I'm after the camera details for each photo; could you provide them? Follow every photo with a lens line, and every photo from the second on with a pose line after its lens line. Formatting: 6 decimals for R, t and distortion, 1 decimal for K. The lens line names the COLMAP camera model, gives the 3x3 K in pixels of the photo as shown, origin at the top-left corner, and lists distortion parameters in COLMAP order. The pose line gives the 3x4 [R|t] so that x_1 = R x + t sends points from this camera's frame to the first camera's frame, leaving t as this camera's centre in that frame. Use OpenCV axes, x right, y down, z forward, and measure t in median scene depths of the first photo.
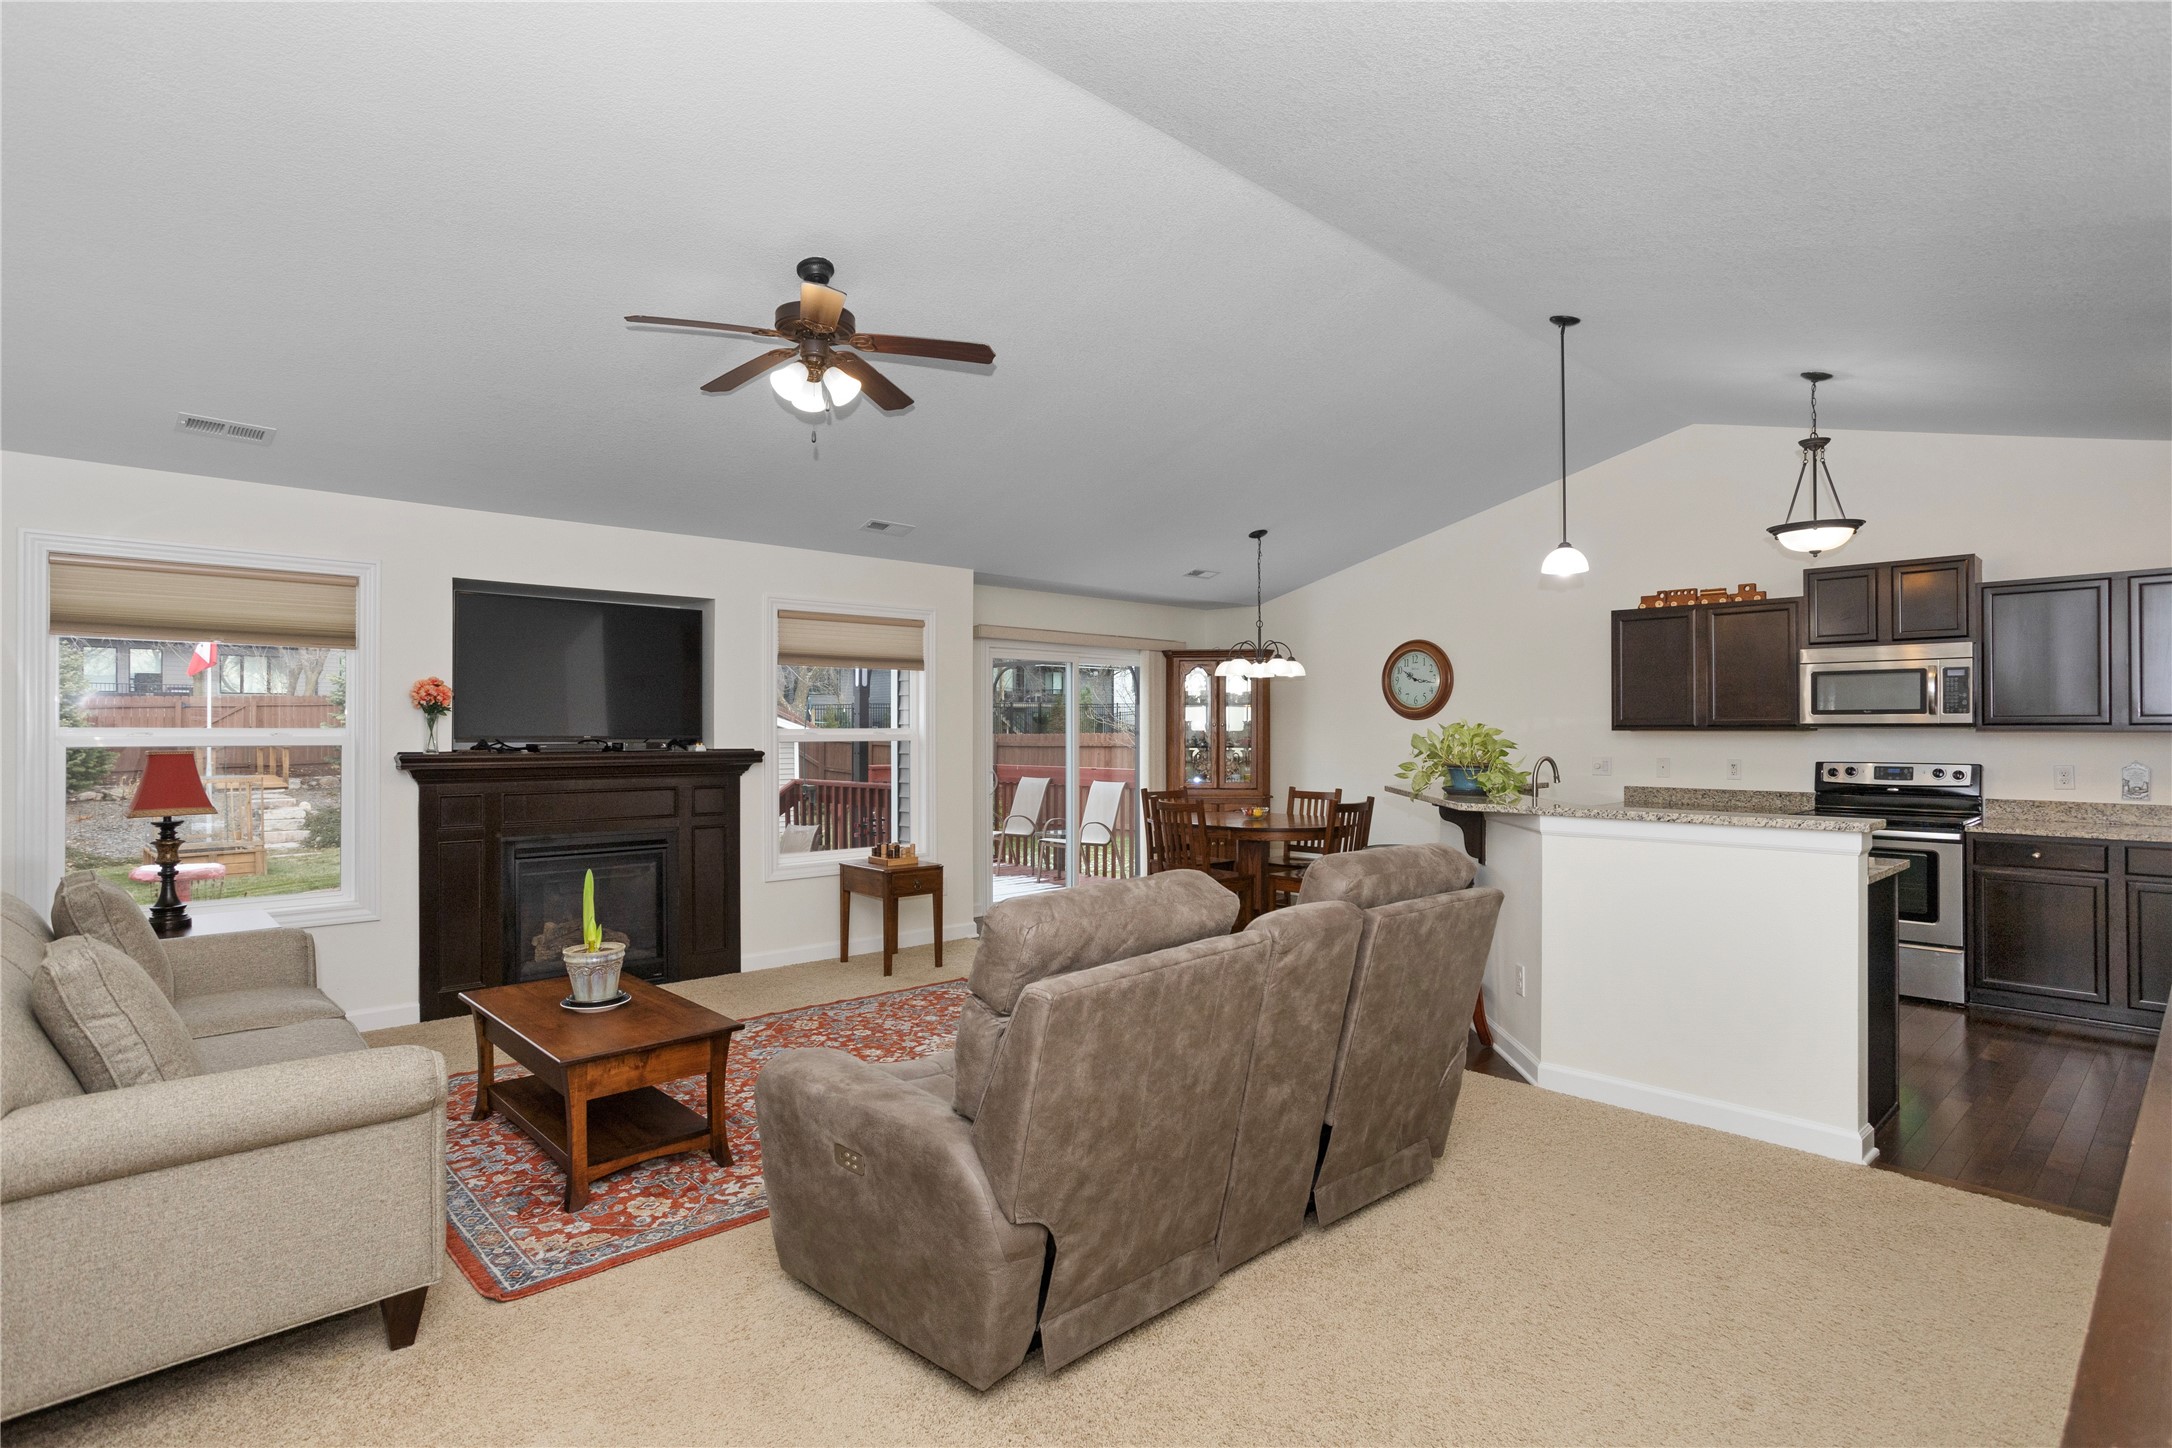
lens RADIAL K [[1089.5, 0, 1080.3], [0, 1089.5, 723.9], [0, 0, 1]] dist [-0.047586, 0.028694]
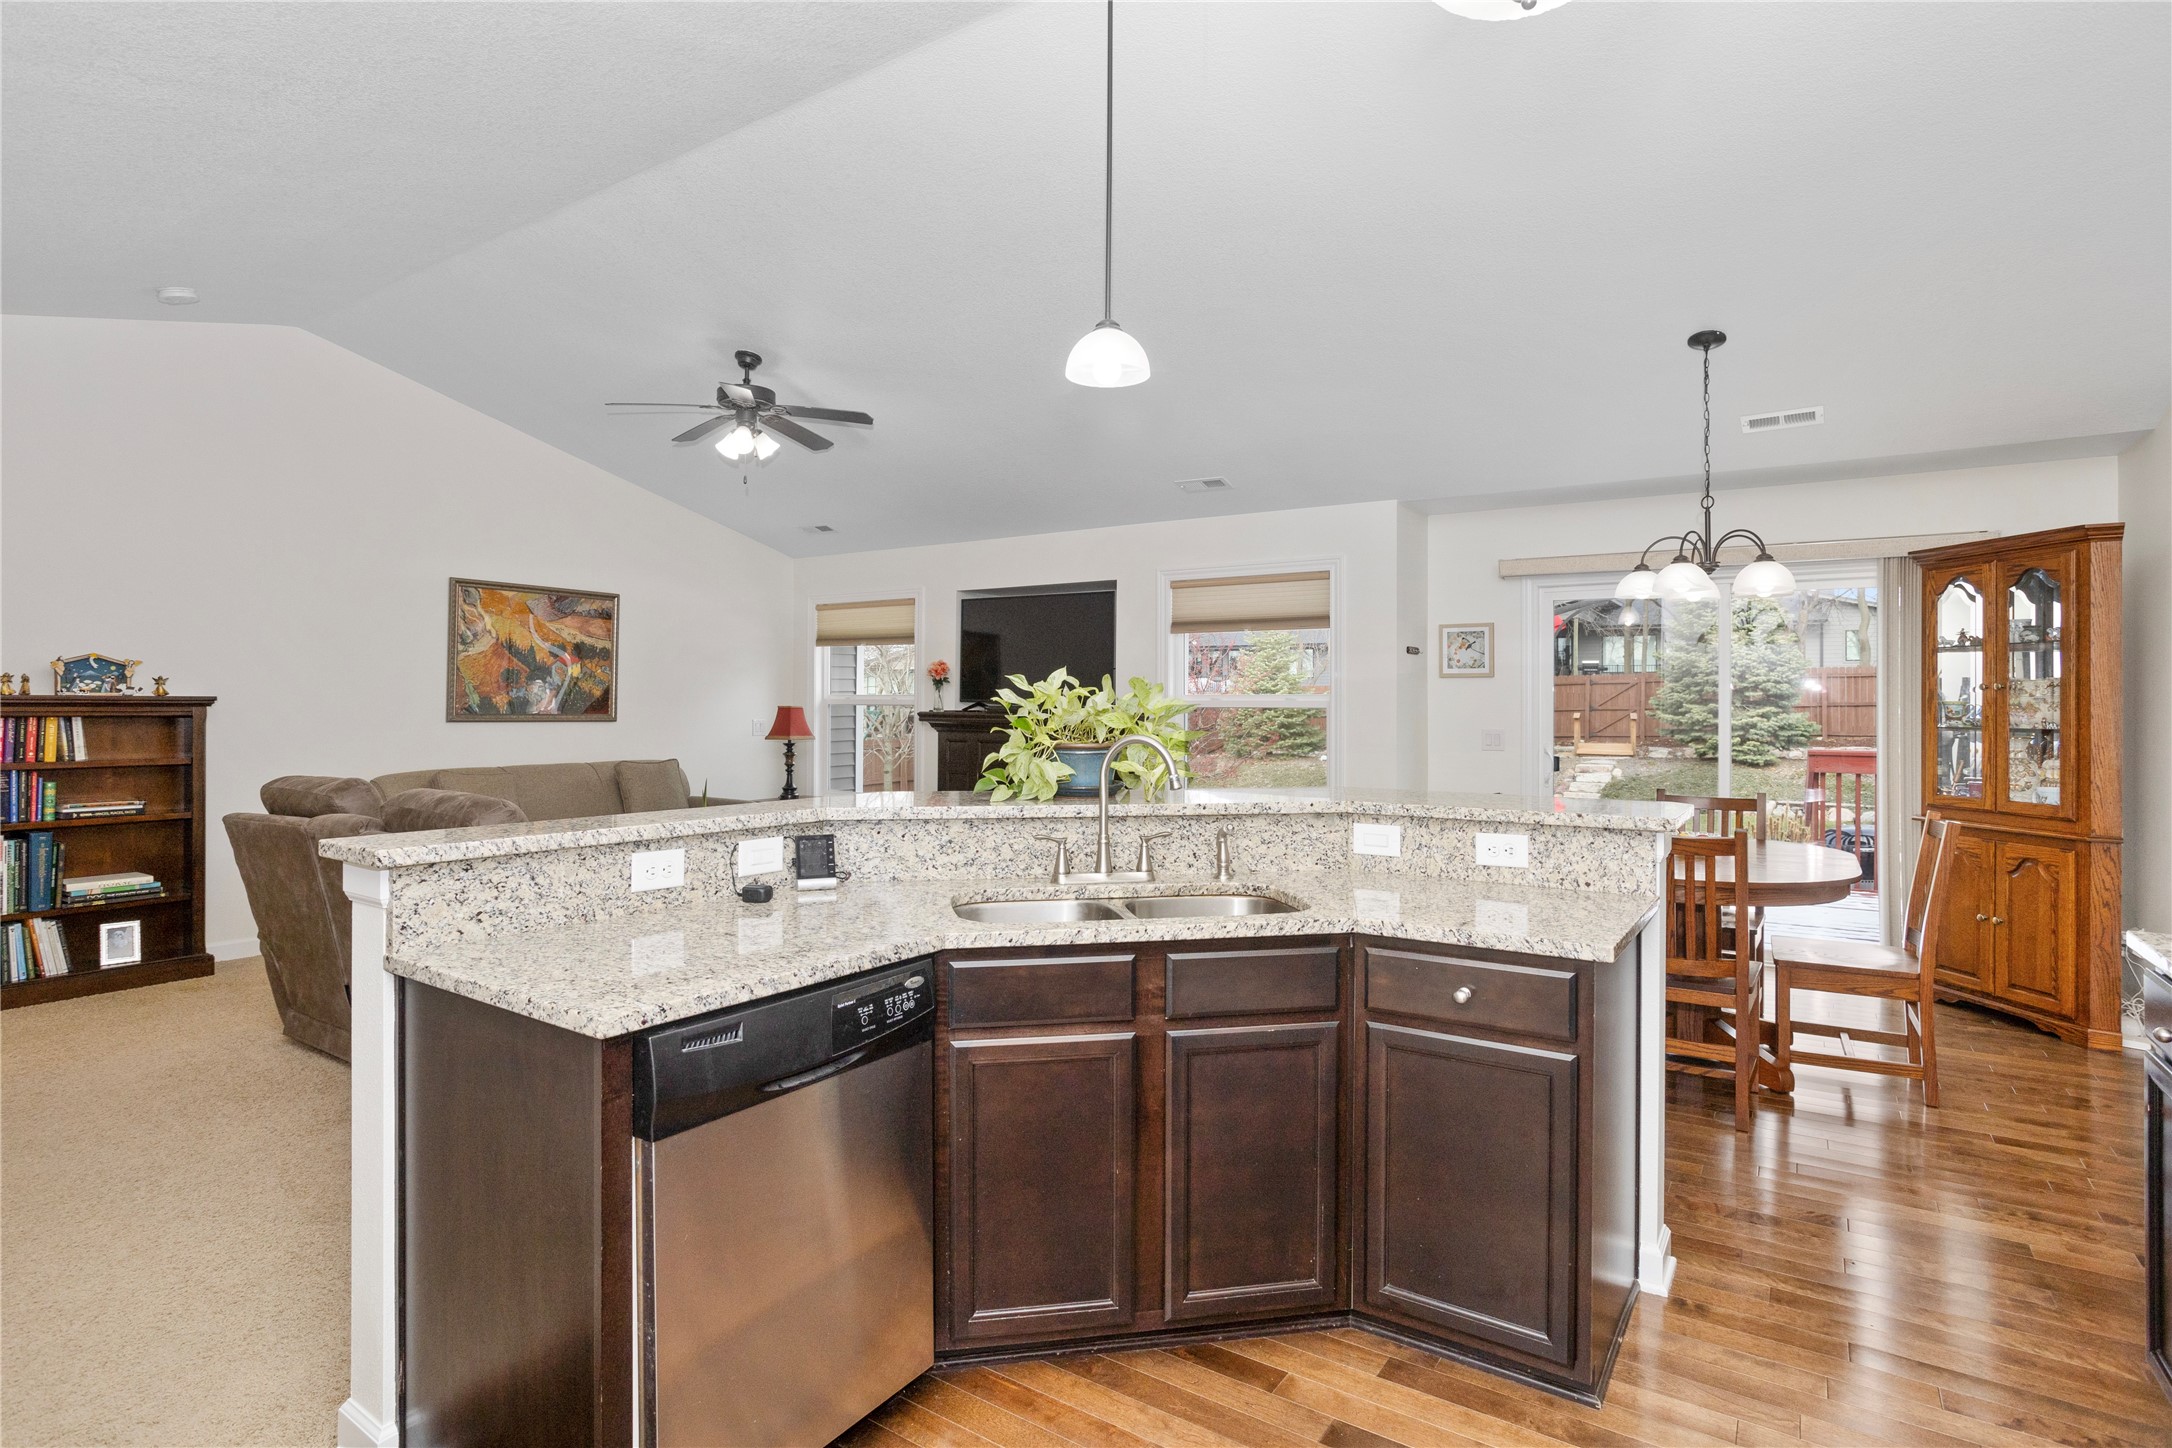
lens RADIAL K [[1089.5, 0, 1083.3], [0, 1089.5, 688.9], [0, 0, 1]] dist [-0.047586, 0.028694]
pose [[0.240125, -0.010290, -0.970688, 0.958668], [0.001600, 0.999947, -0.010205, 0.012676], [0.970741, 0.000897, 0.240128, 0.866663]]
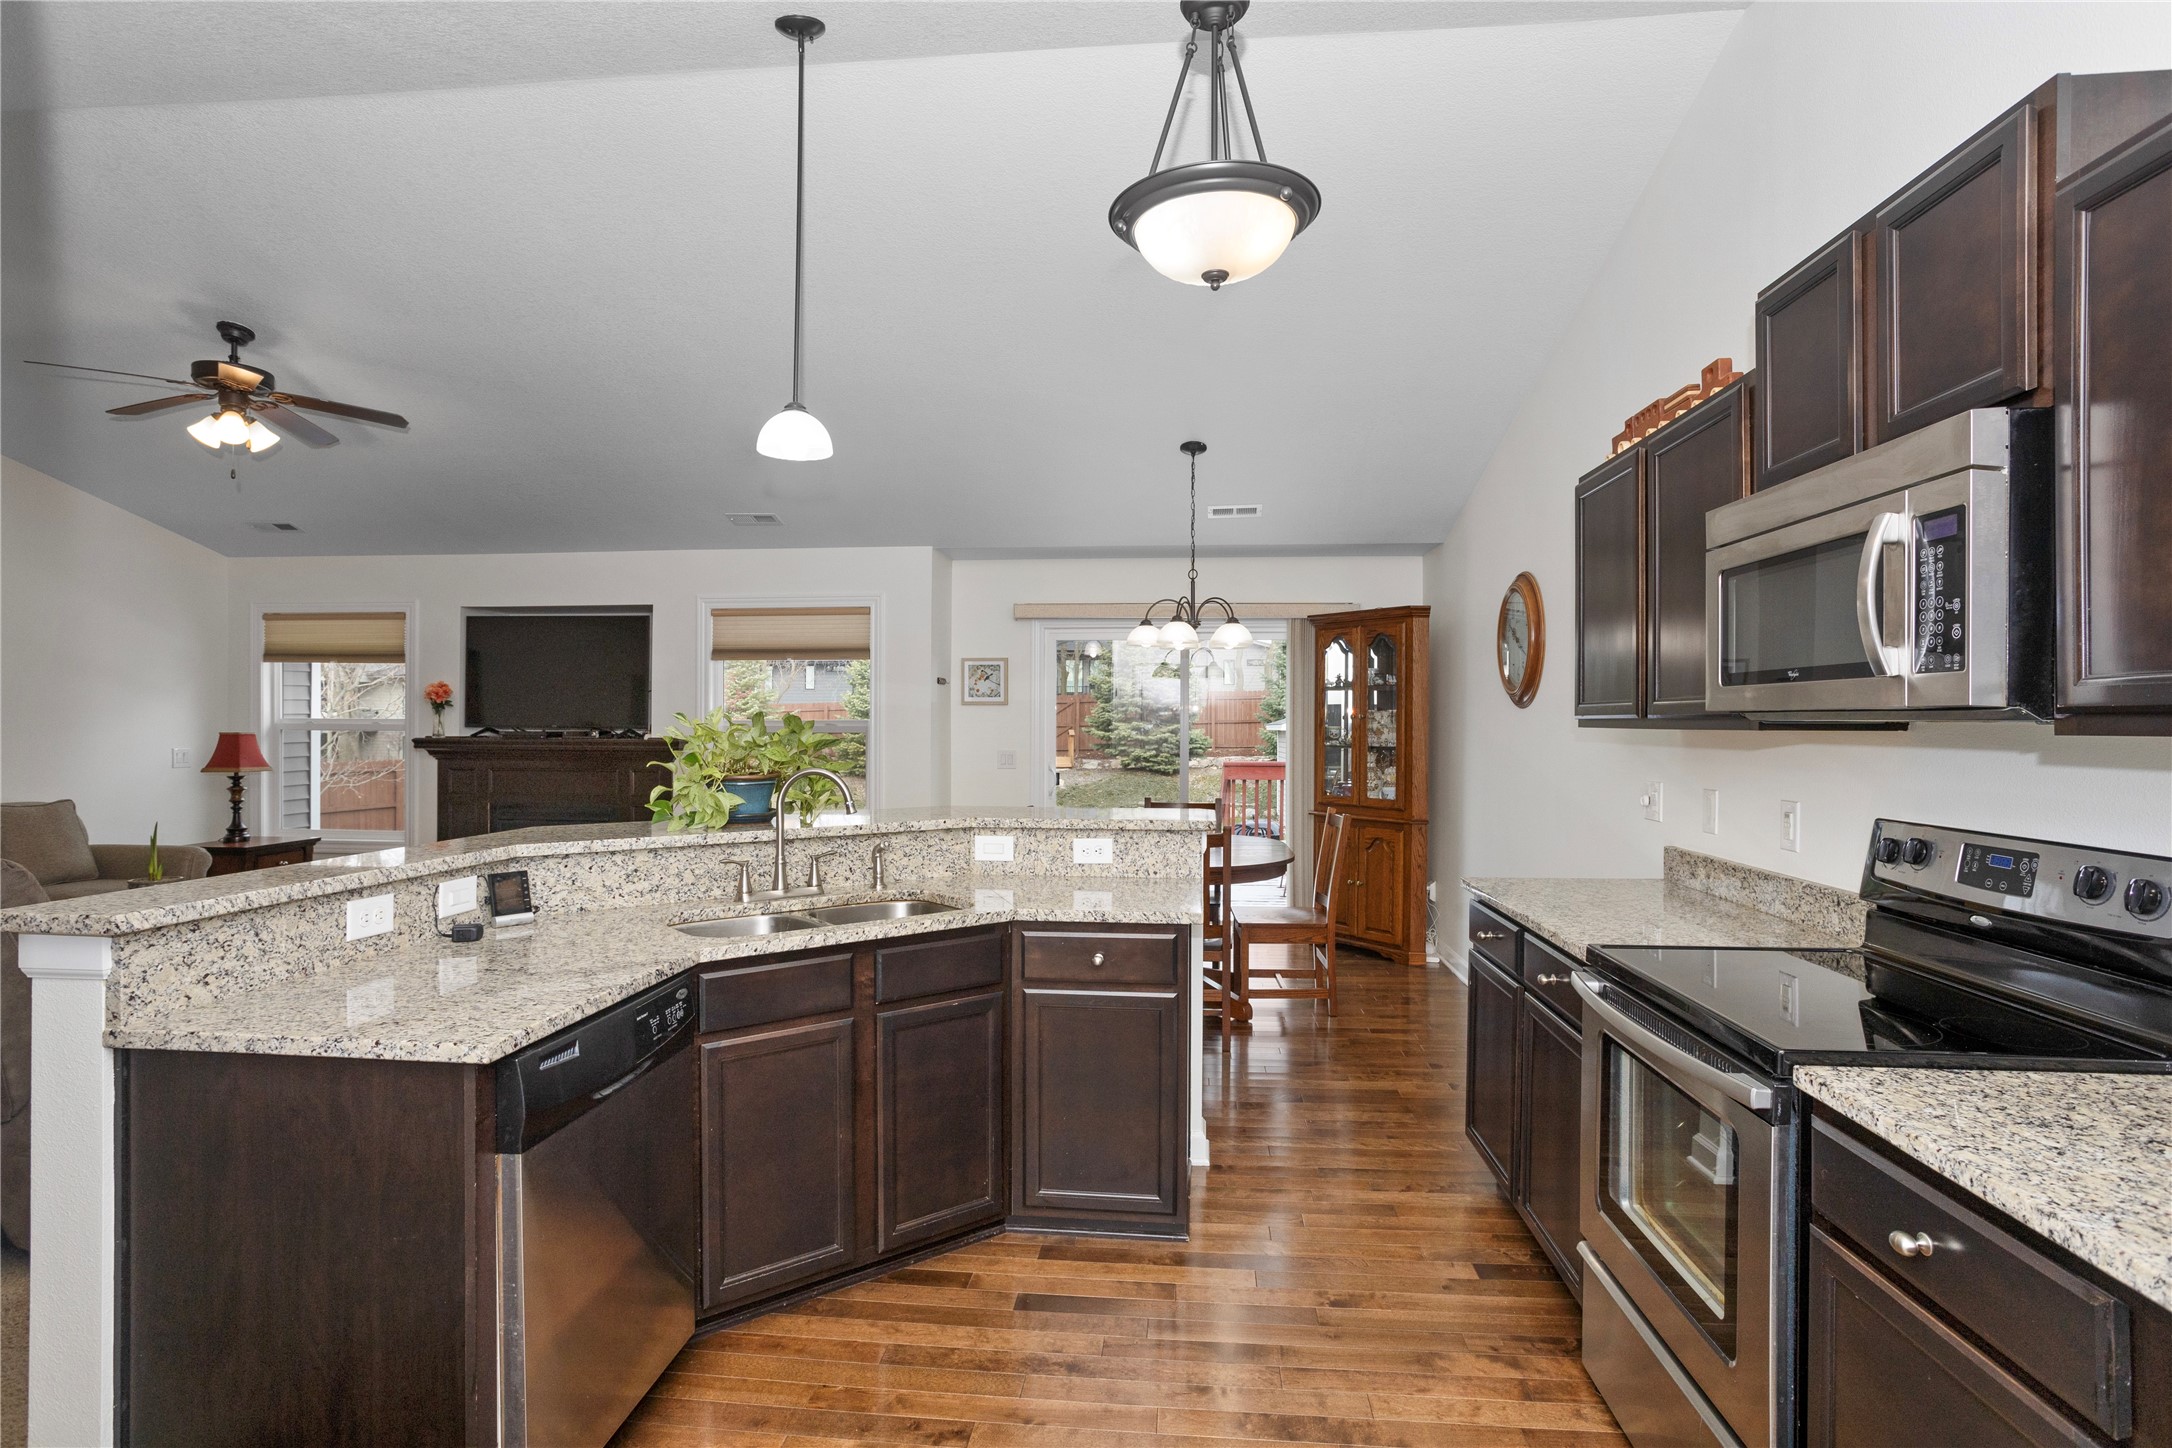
lens RADIAL K [[1089.5, 0, 1071.4], [0, 1089.5, 721.2], [0, 0, 1]] dist [-0.047586, 0.028694]
pose [[0.665549, 0.003533, -0.746346, 0.998535], [0.000849, 0.999985, 0.005490, 0.000377], [0.746354, -0.004288, 0.665535, 0.719647]]
